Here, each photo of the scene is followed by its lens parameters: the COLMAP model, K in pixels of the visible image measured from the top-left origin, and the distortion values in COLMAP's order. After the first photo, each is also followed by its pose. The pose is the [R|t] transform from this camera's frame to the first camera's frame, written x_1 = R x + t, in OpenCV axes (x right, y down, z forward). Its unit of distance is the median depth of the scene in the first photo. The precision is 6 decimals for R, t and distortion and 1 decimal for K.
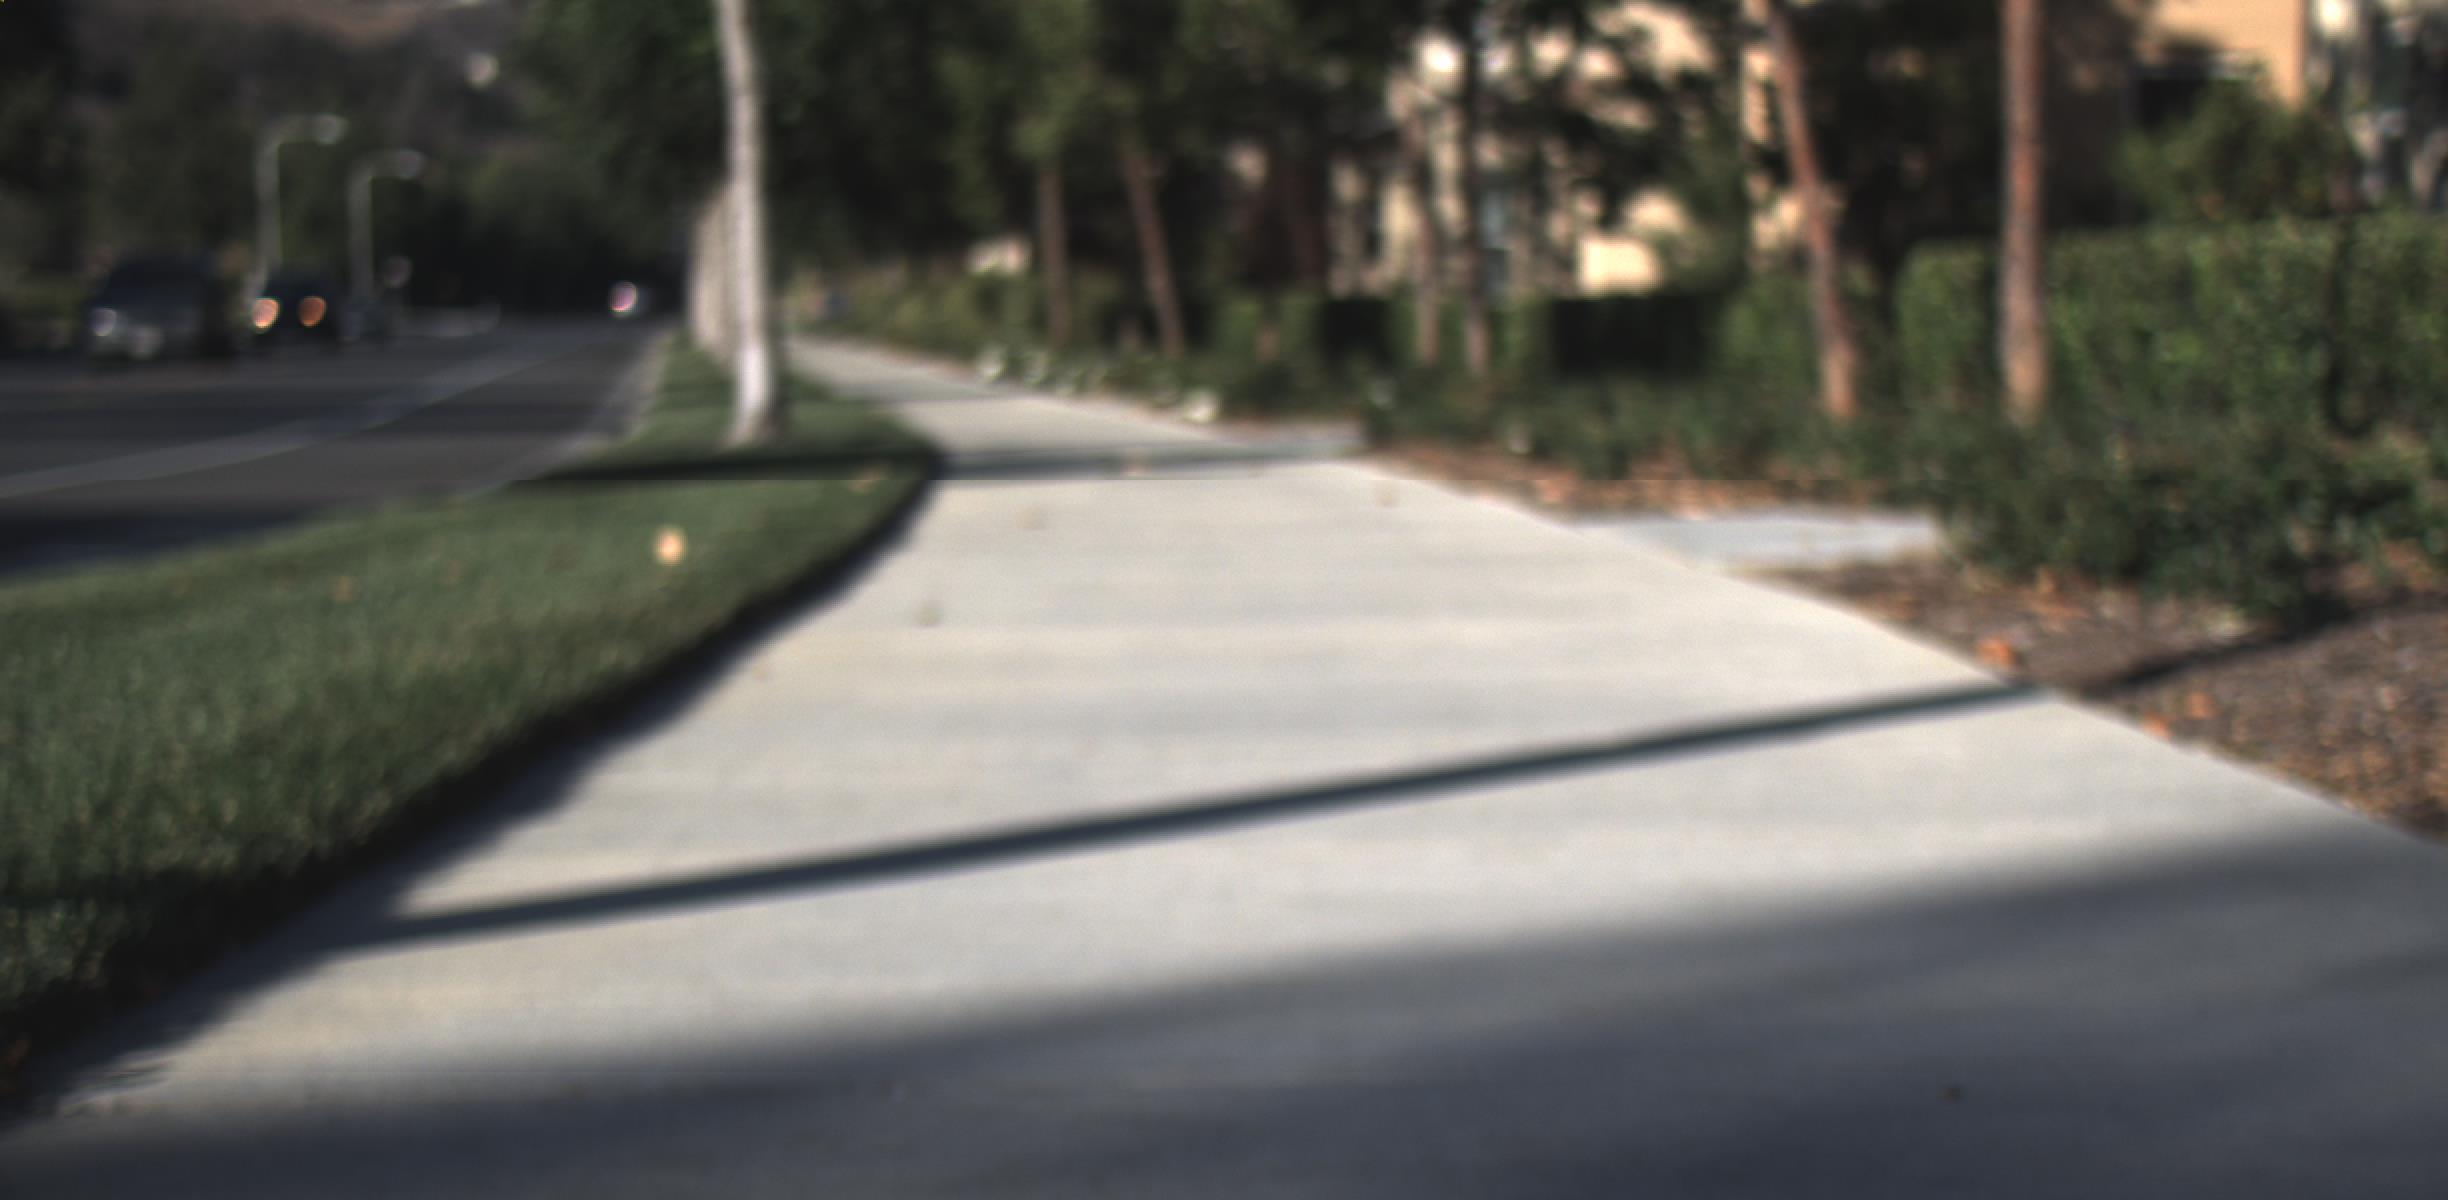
lens RADIAL K [[9174.6, 0, 1204.3], [0, 9174.6, 613.6], [0, 0, 1]] dist [1.030046, 0.000000]
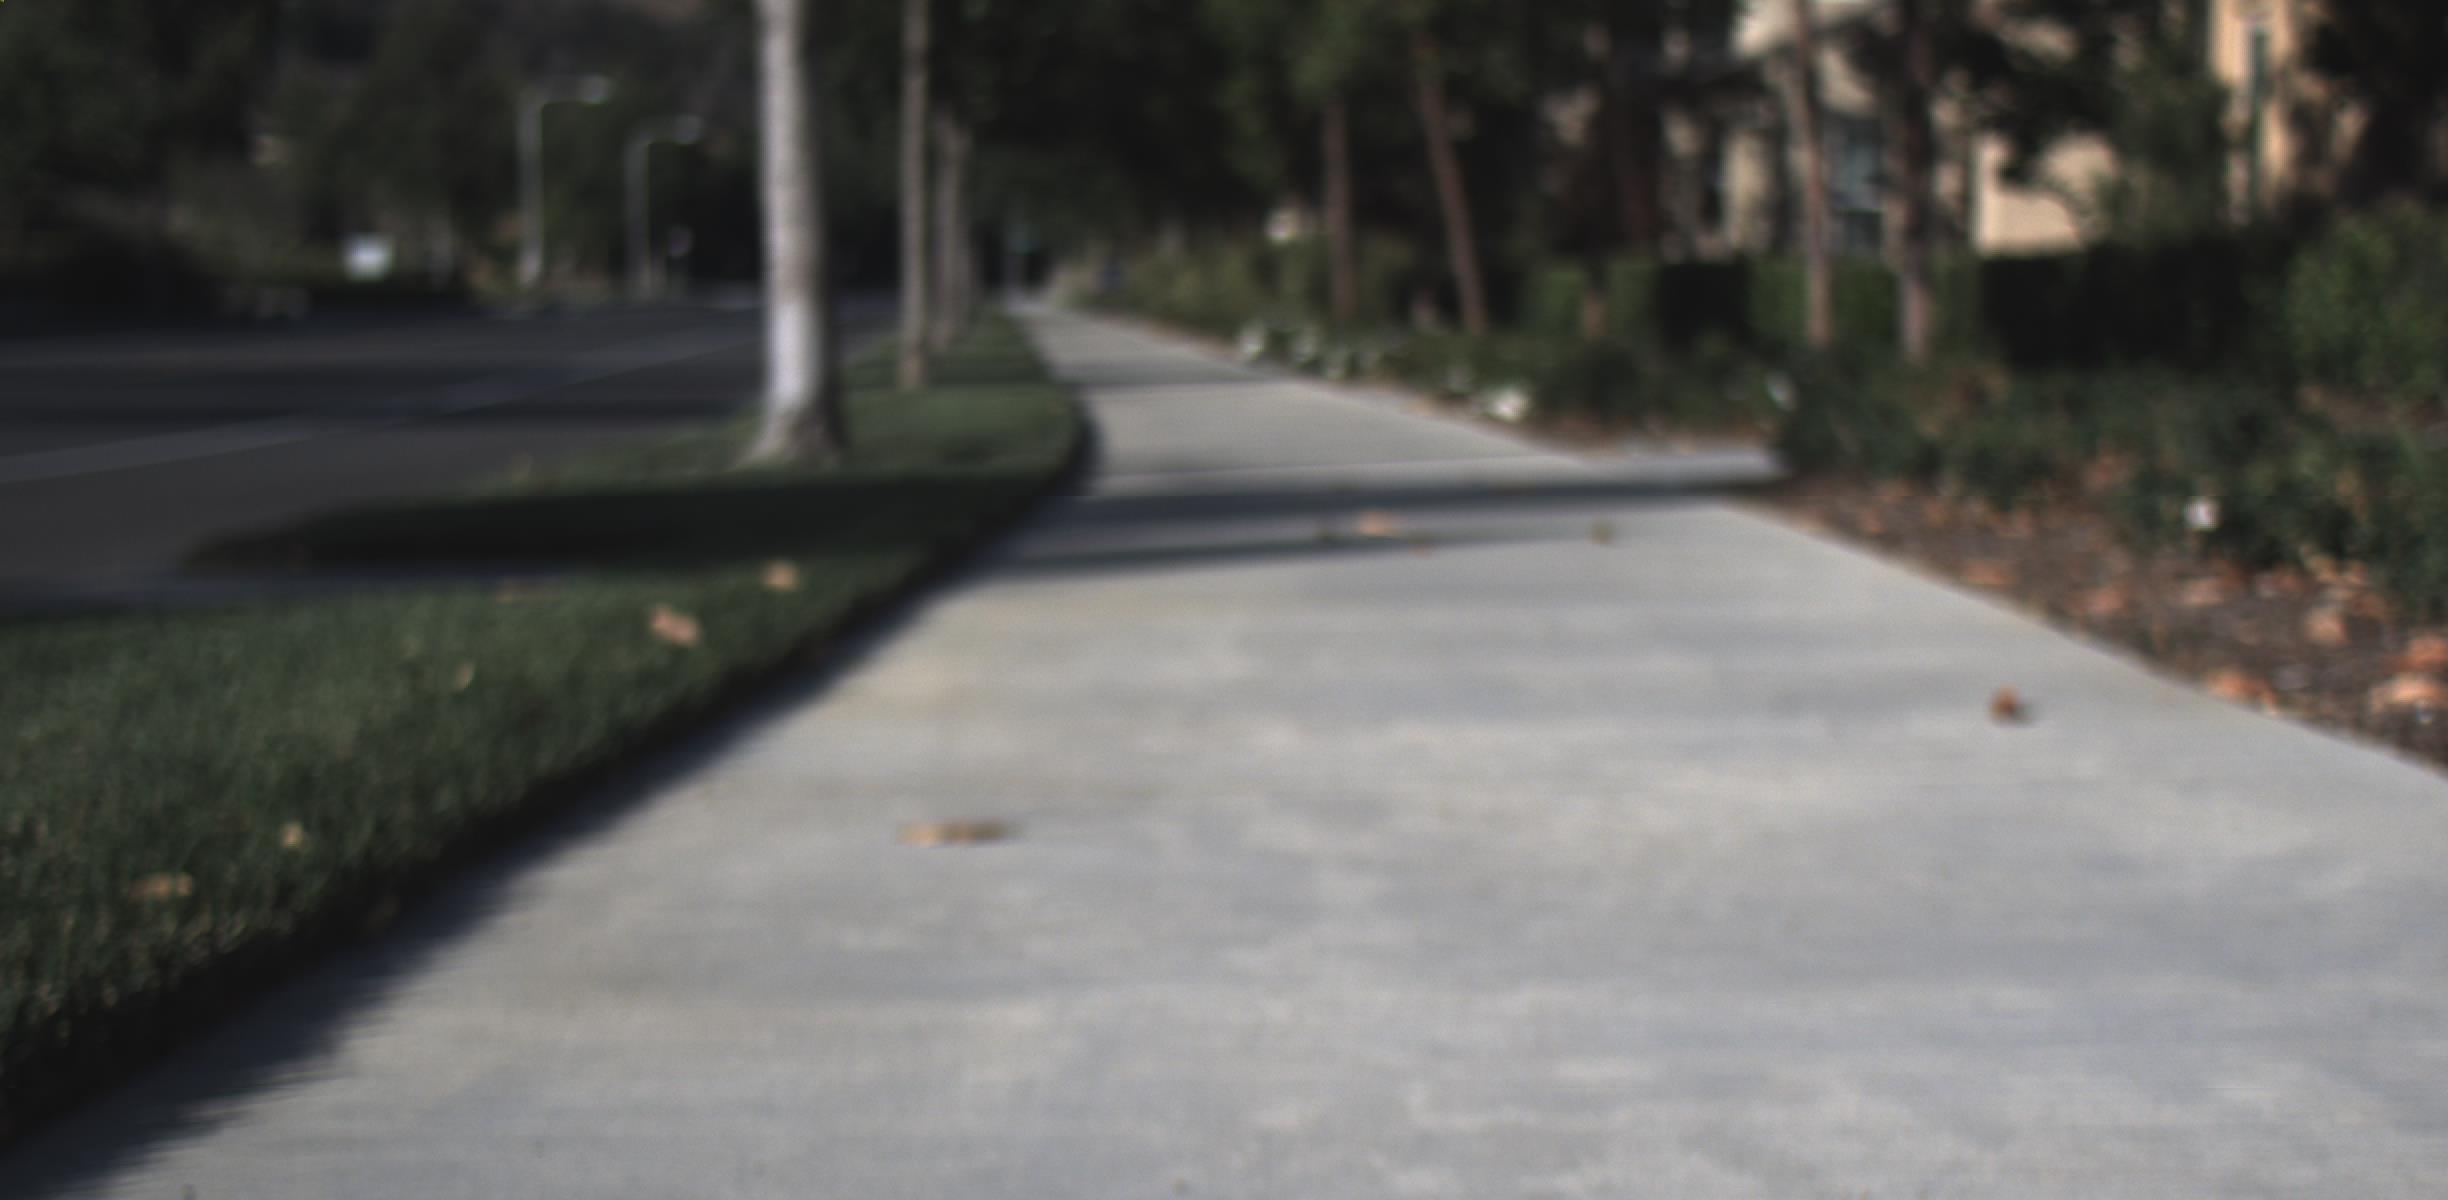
lens RADIAL K [[9174.6, 0, 1224.1], [0, 9174.6, 604.6], [0, 0, 1]] dist [1.030046, 0.000000]
pose [[0.999452, 0.010934, -0.031236, 0.000138], [-0.010898, 0.999940, 0.001299, -0.004804], [0.031248, -0.000958, 0.999511, 0.179490]]
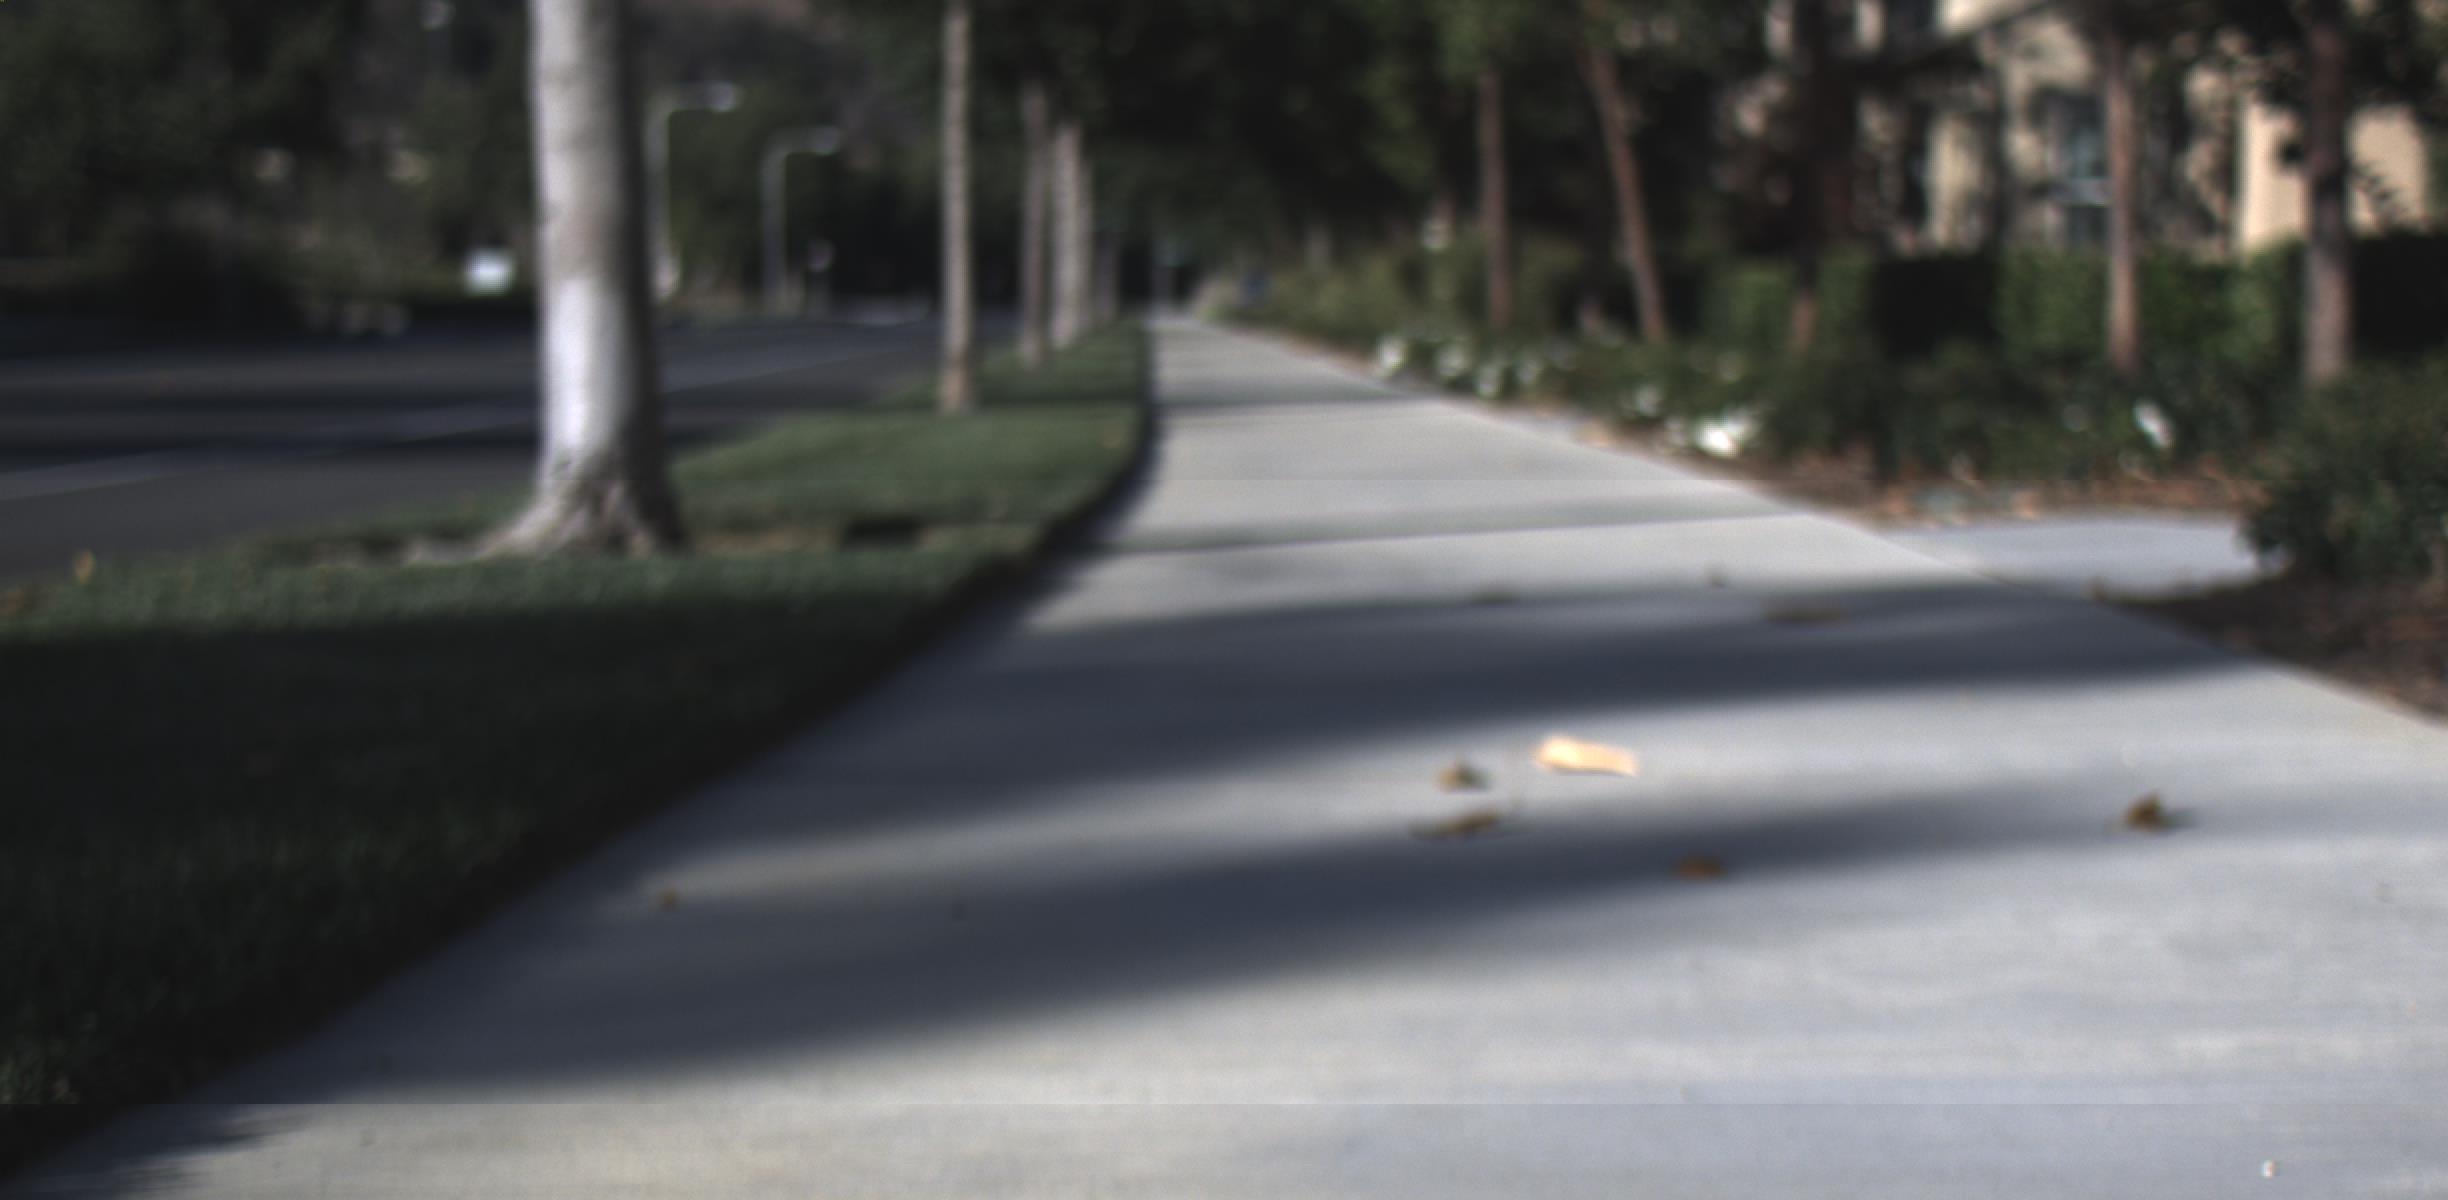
lens RADIAL K [[9174.6, 0, 1233.8], [0, 9174.6, 596.9], [0, 0, 1]] dist [1.030046, 0.000000]
pose [[0.998833, 0.008837, -0.047487, -0.001798], [-0.008901, 0.999960, -0.001123, -0.007828], [0.047475, 0.001545, 0.998871, 0.296066]]
